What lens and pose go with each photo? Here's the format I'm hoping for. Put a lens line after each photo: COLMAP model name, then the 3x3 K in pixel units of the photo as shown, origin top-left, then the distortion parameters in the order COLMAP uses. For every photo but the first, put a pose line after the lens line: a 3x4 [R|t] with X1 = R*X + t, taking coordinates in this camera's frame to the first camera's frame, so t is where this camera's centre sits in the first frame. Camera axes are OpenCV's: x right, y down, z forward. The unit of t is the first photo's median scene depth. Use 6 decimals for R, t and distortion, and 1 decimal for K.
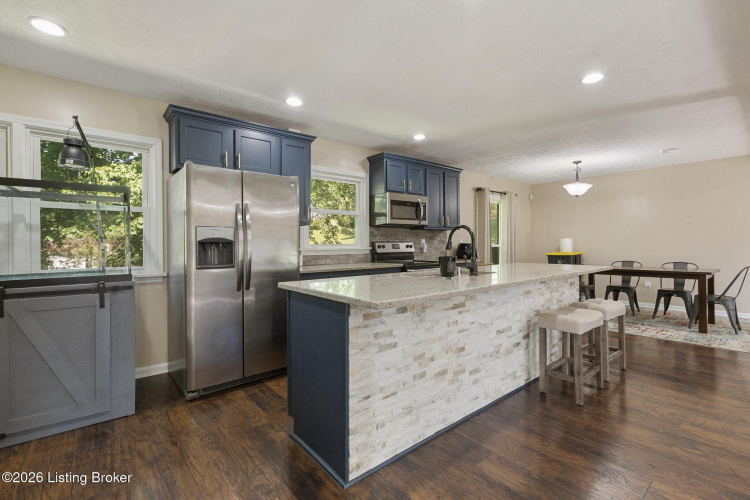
lens RADIAL K [[338.9, 0, 375.0], [0, 338.9, 250.0], [0, 0, 1]] dist [-0.003374, -0.000880]
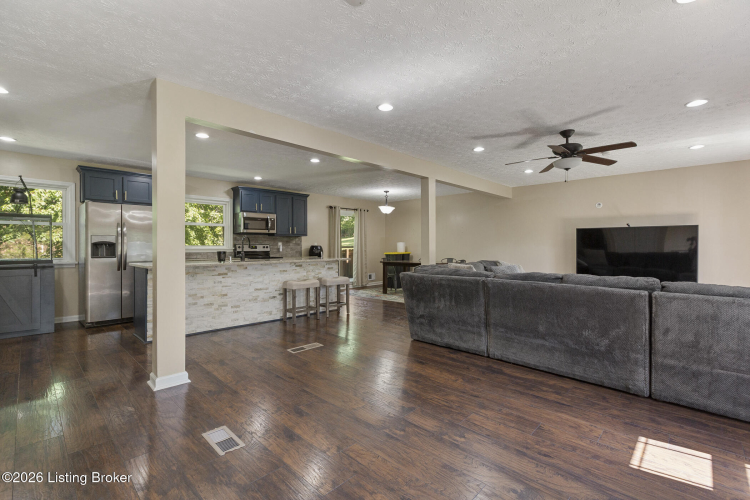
lens RADIAL K [[337.8, 0, 375.0], [0, 337.8, 250.0], [0, 0, 1]] dist [0.001837, 0.000128]
pose [[0.994193, 0.001772, 0.107596, 0.667355], [-0.000931, 0.999969, -0.007861, 0.020299], [-0.107606, 0.007715, 0.994164, -0.828536]]
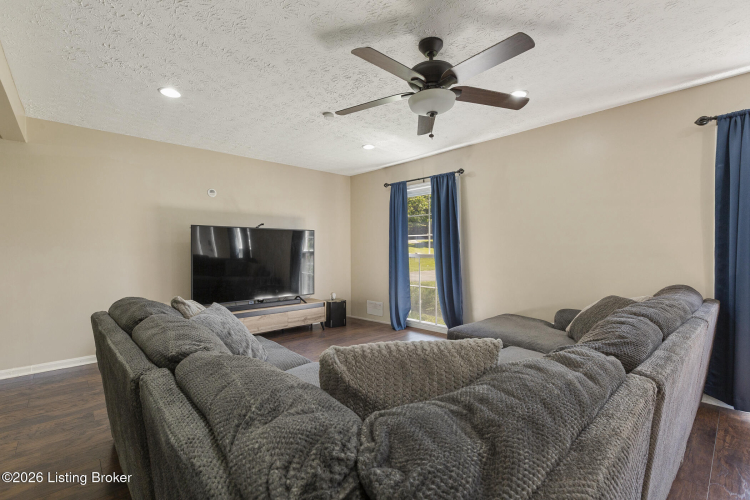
lens RADIAL K [[338.9, 0, 375.0], [0, 338.9, 250.0], [0, 0, 1]] dist [-0.003374, -0.000880]
pose [[-0.037503, -0.000388, 0.999296, 0.813458], [0.019679, 0.999806, 0.001127, -0.020568], [-0.999103, 0.019707, -0.037488, 0.462605]]
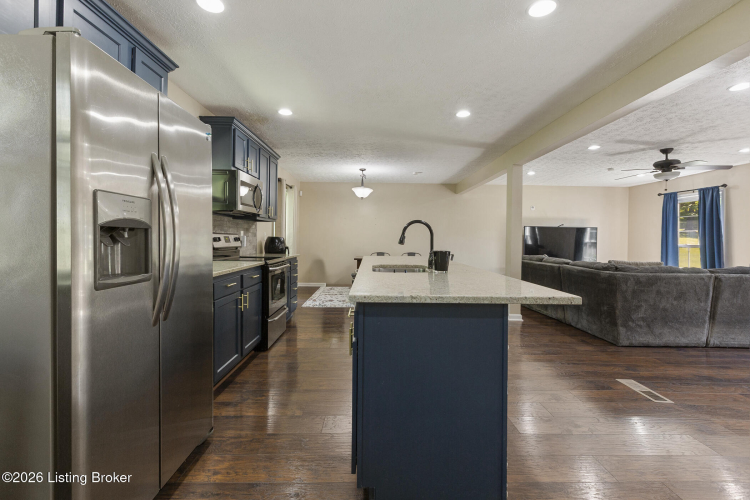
lens RADIAL K [[340.0, 0, 373.2], [0, 340.0, 245.5], [0, 0, 1]] dist [-0.001077, -0.000231]
pose [[0.637760, -0.003480, 0.770227, -0.506783], [-0.001109, 0.999985, 0.005437, -0.001413], [-0.770234, -0.004322, 0.637747, 0.366103]]
